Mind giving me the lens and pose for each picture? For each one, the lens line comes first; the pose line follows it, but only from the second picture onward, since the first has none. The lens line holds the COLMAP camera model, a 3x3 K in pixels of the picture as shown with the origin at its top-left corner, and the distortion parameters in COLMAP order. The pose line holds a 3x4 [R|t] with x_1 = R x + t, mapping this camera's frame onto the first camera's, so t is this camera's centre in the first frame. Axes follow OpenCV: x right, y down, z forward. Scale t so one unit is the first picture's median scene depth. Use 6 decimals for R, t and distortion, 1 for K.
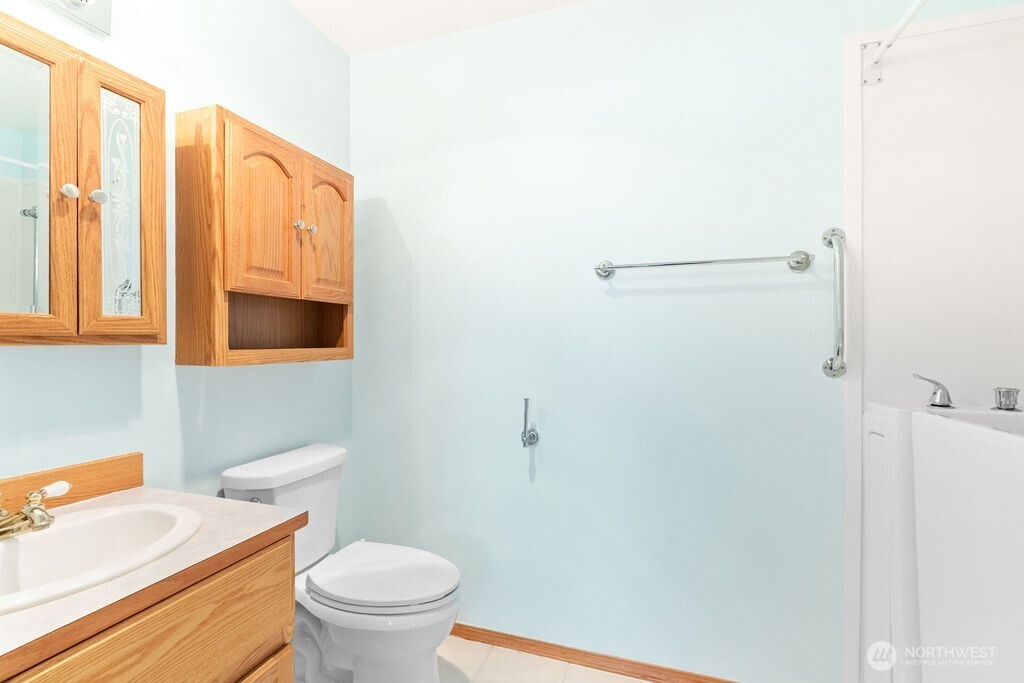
lens RADIAL K [[475.5, 0, 512.0], [0, 475.5, 341.5], [0, 0, 1]] dist [0.000193, 0.000412]
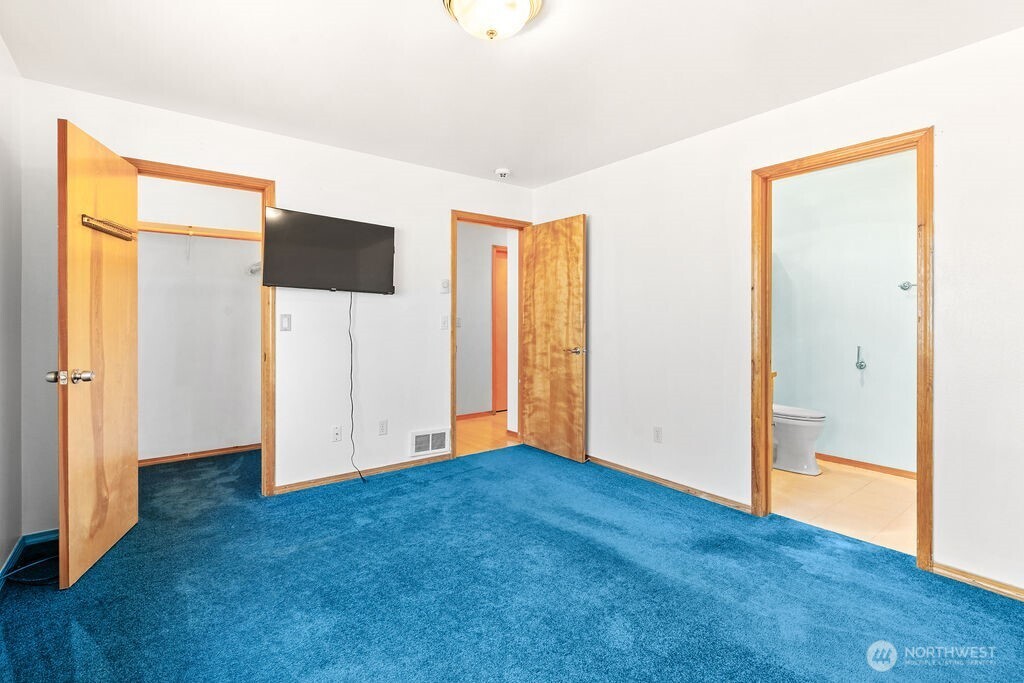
lens RADIAL K [[475.8, 0, 509.6], [0, 475.8, 323.8], [0, 0, 1]] dist [-0.001792, 0.000028]
pose [[0.828529, 0.000885, -0.559945, -0.084323], [0.003500, 0.999971, 0.006760, -0.001321], [0.559935, -0.007560, 0.828502, -1.883005]]
